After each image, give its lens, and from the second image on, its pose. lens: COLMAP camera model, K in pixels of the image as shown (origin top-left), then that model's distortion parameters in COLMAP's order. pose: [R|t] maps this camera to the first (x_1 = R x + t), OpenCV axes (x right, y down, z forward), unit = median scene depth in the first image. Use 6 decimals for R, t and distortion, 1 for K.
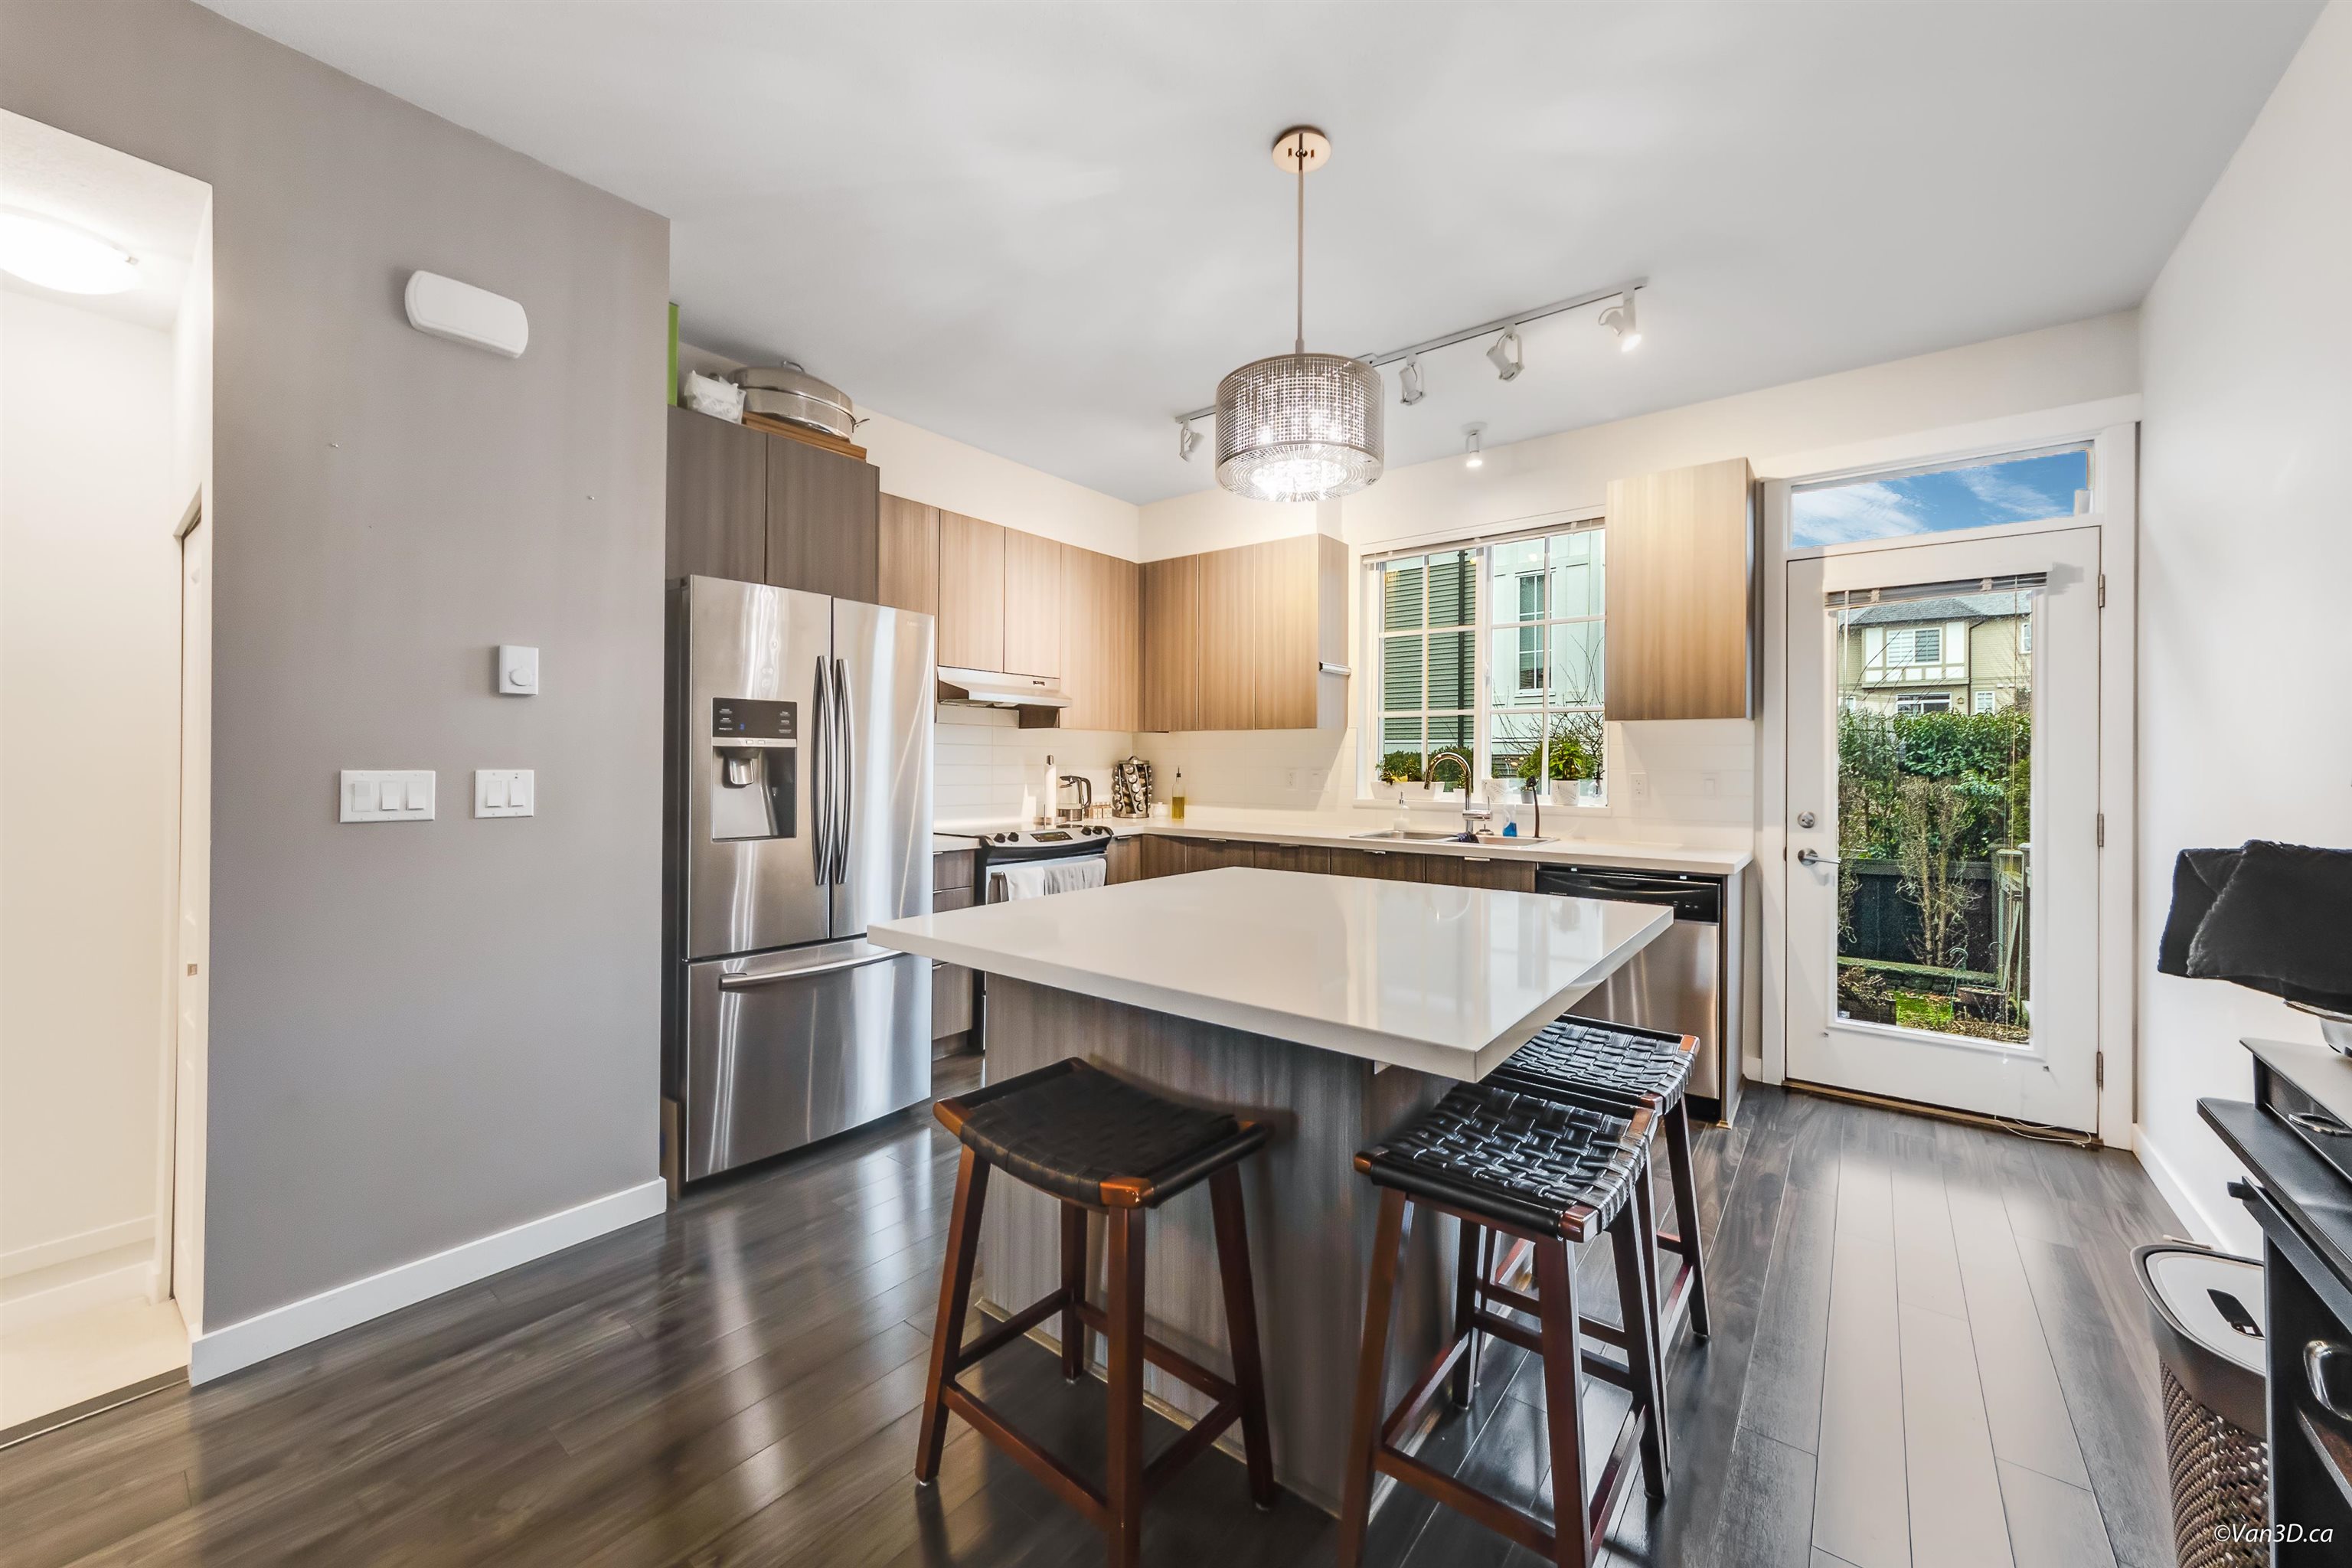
lens RADIAL K [[856.4, 0, 1236.2], [0, 856.4, 756.6], [0, 0, 1]] dist [0.011194, -0.000534]
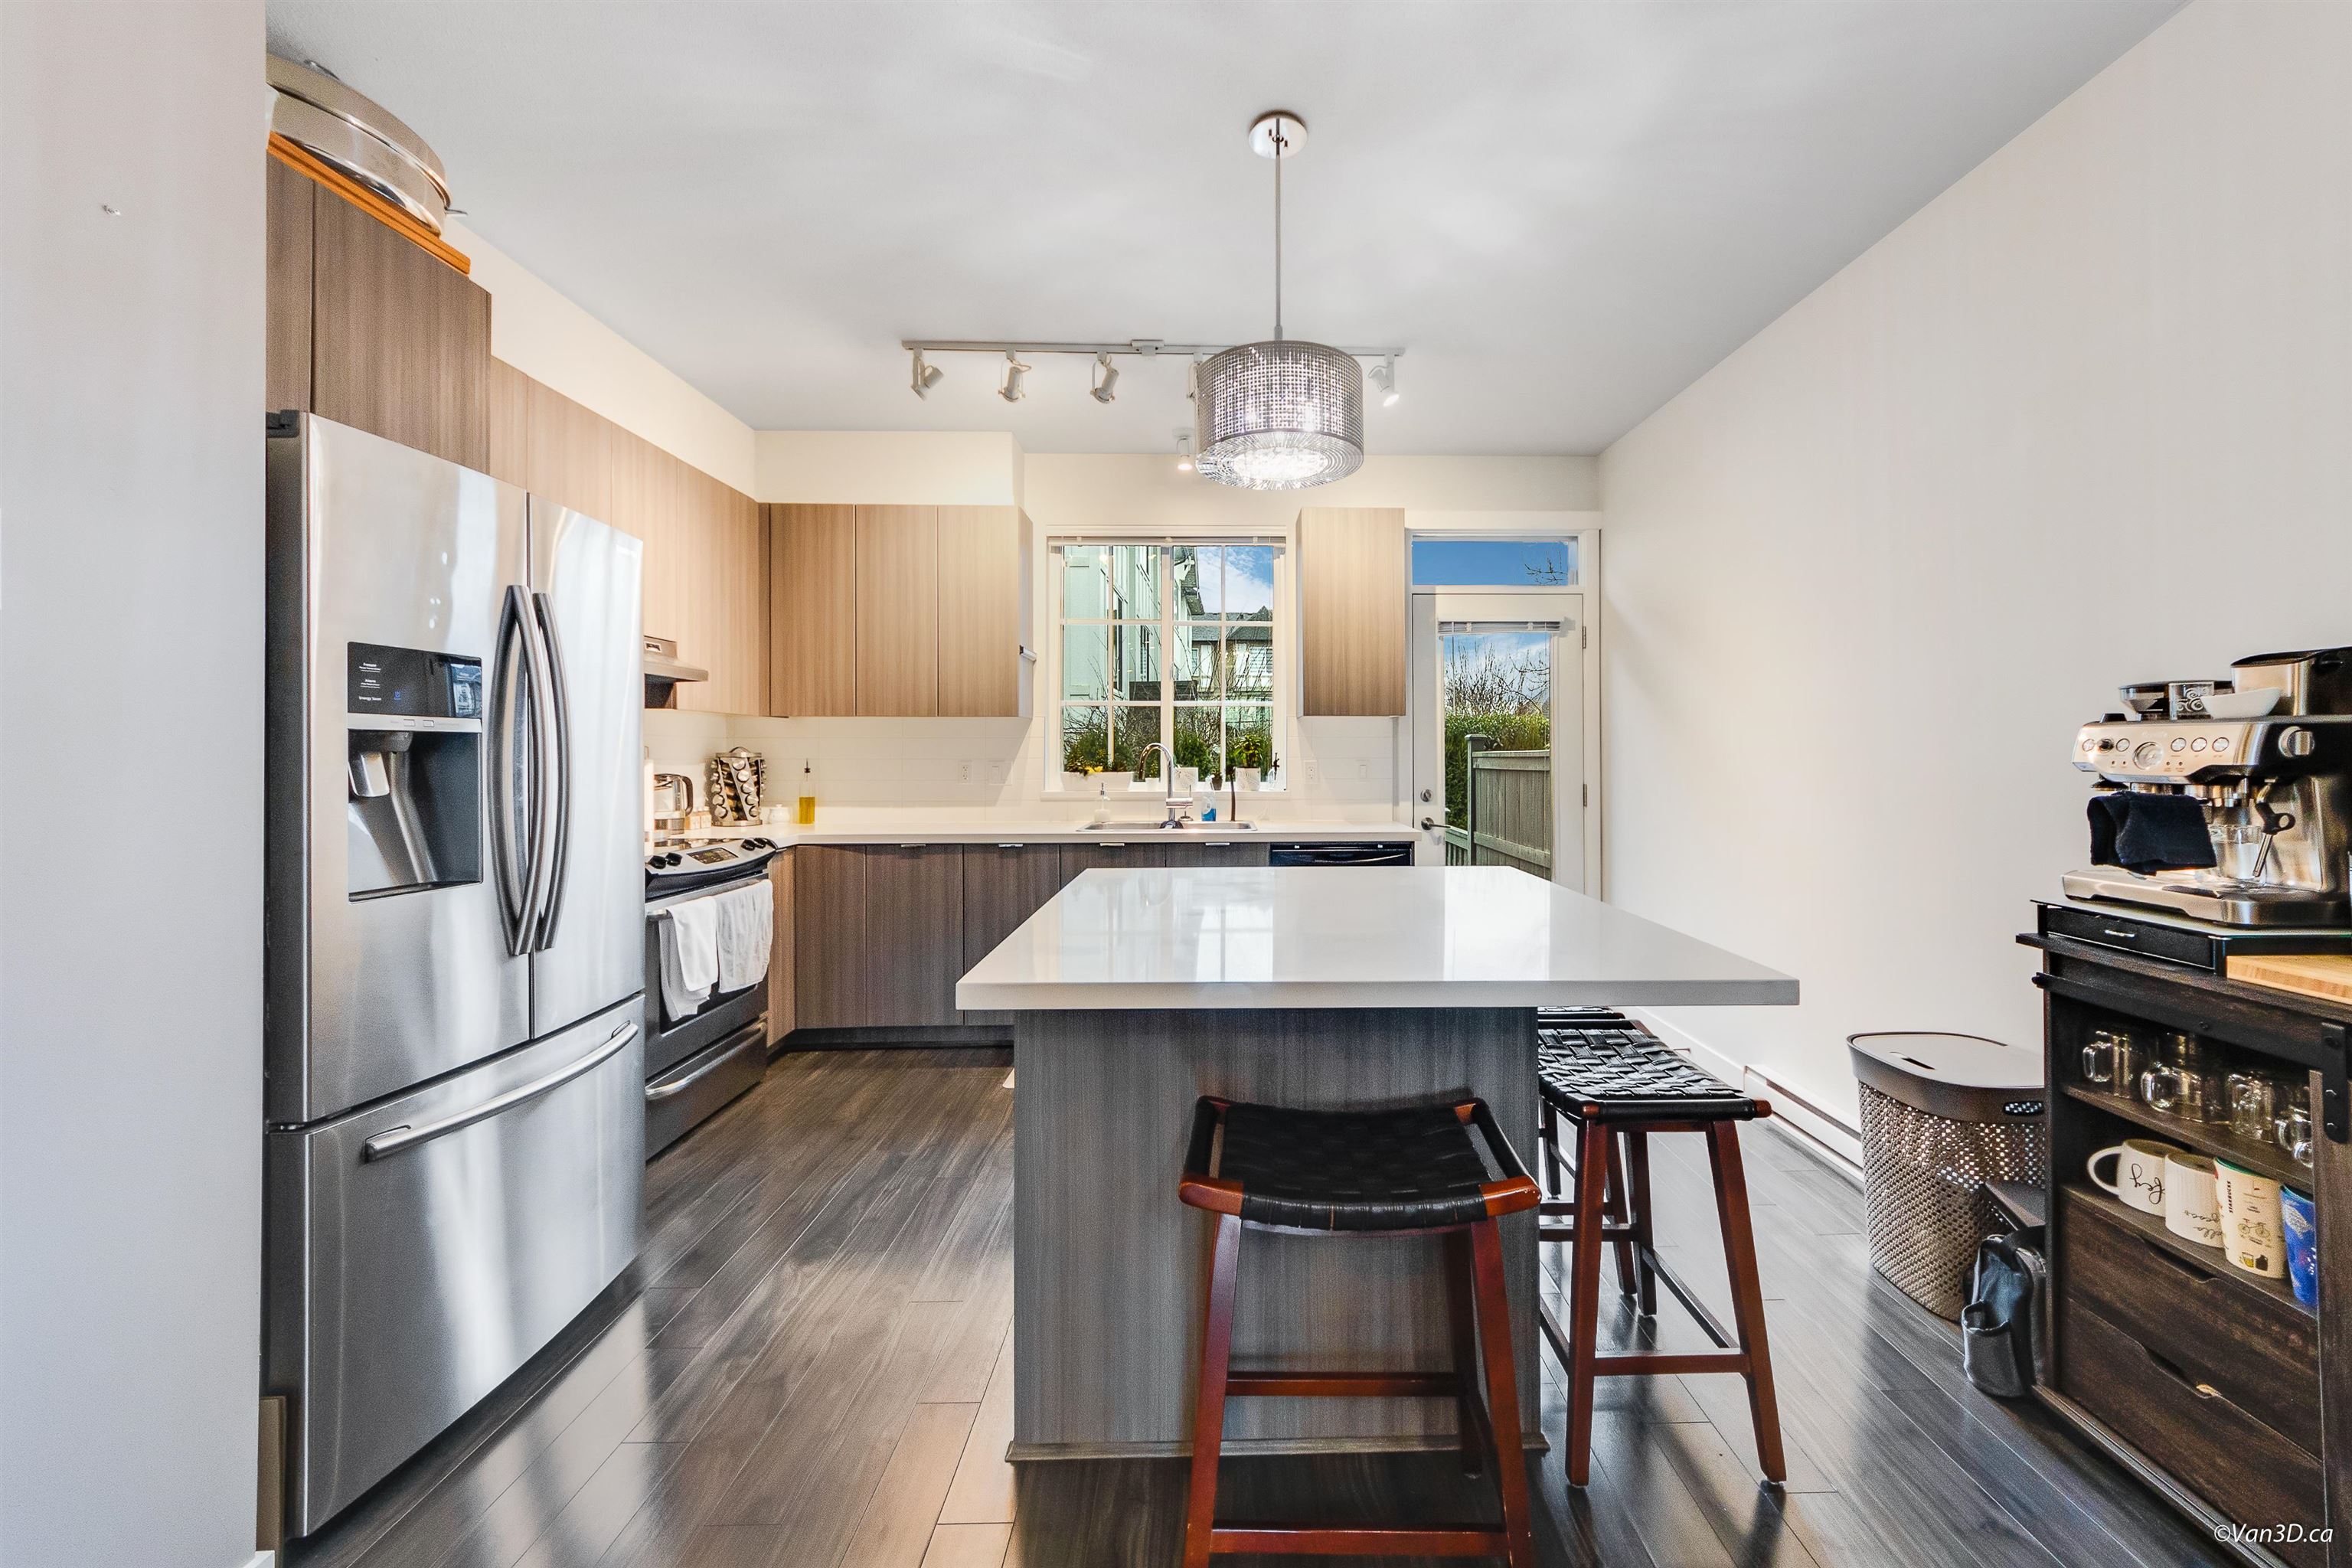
lens RADIAL K [[856.4, 0, 1236.3], [0, 856.4, 746.4], [0, 0, 1]] dist [0.011194, -0.000534]
pose [[0.794576, -0.001201, 0.607164, -0.309920], [0.001831, 0.999998, -0.000419, 0.000019], [-0.607162, 0.001445, 0.794576, 0.132497]]
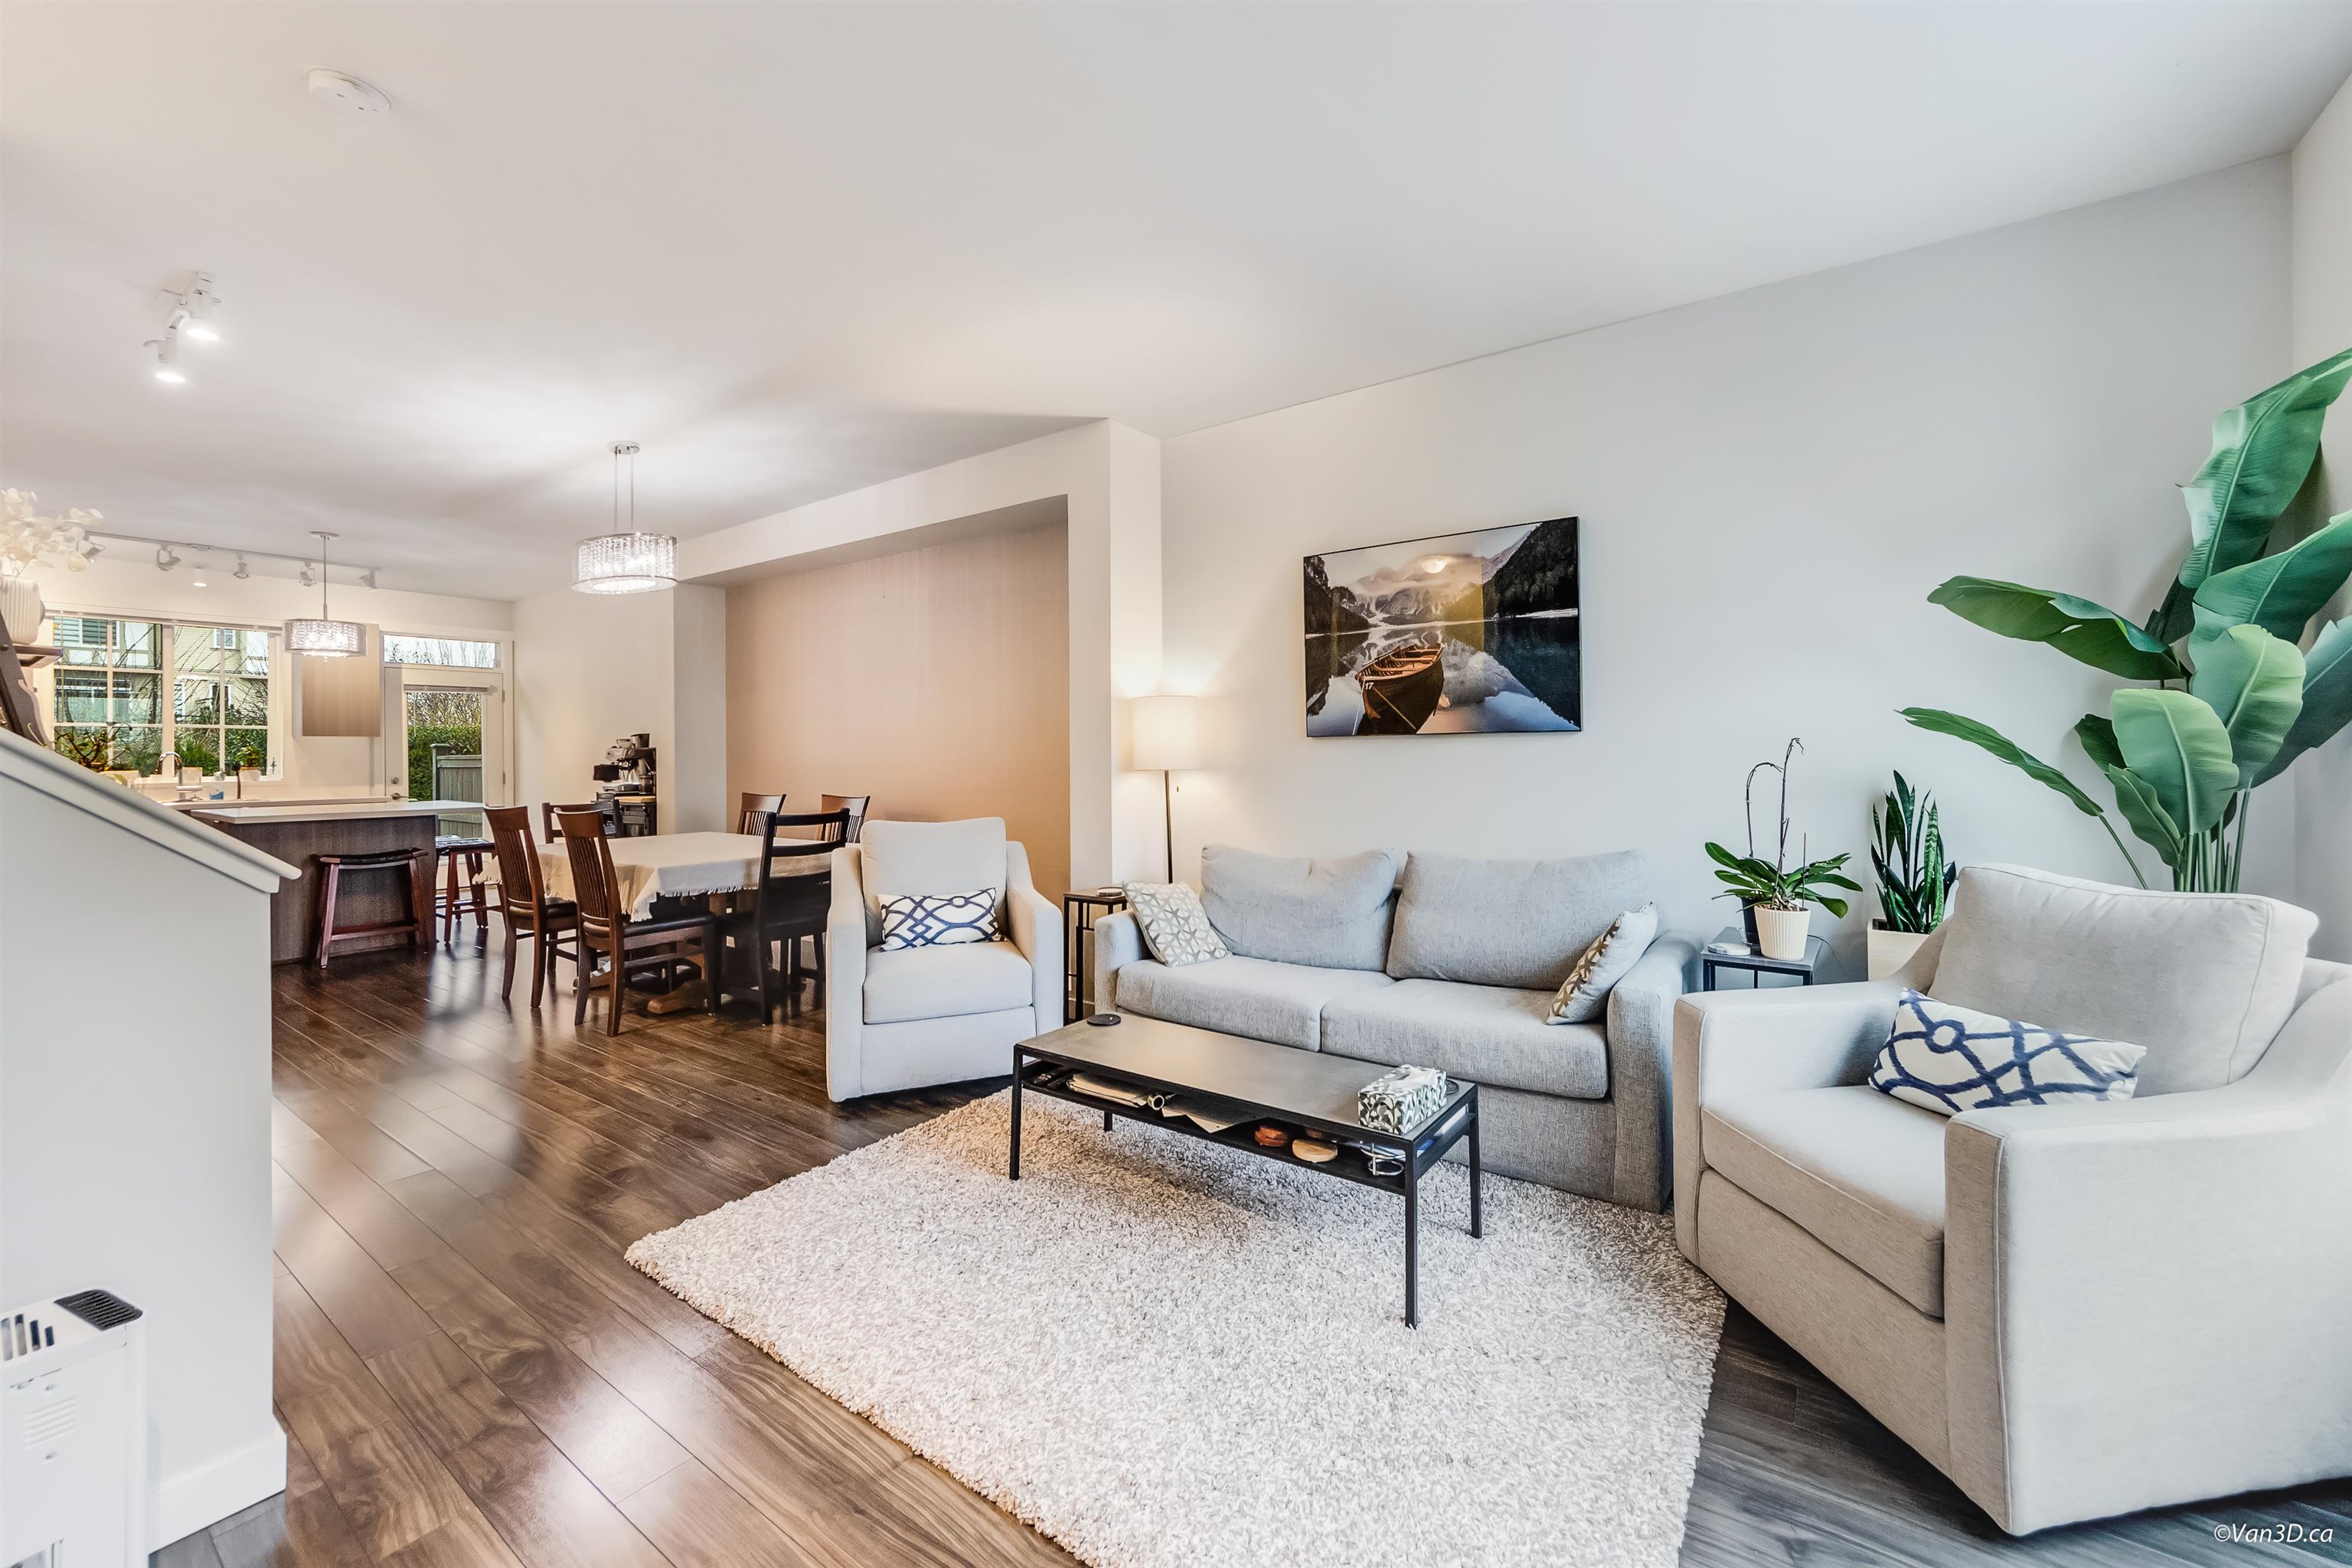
lens RADIAL K [[856.4, 0, 1174.2], [0, 856.4, 742.9], [0, 0, 1]] dist [0.011194, -0.000534]
pose [[-0.037315, 0.005847, 0.999286, -1.558402], [0.001190, 0.999982, -0.005807, -0.010888], [-0.999303, 0.000973, -0.037321, -0.906083]]
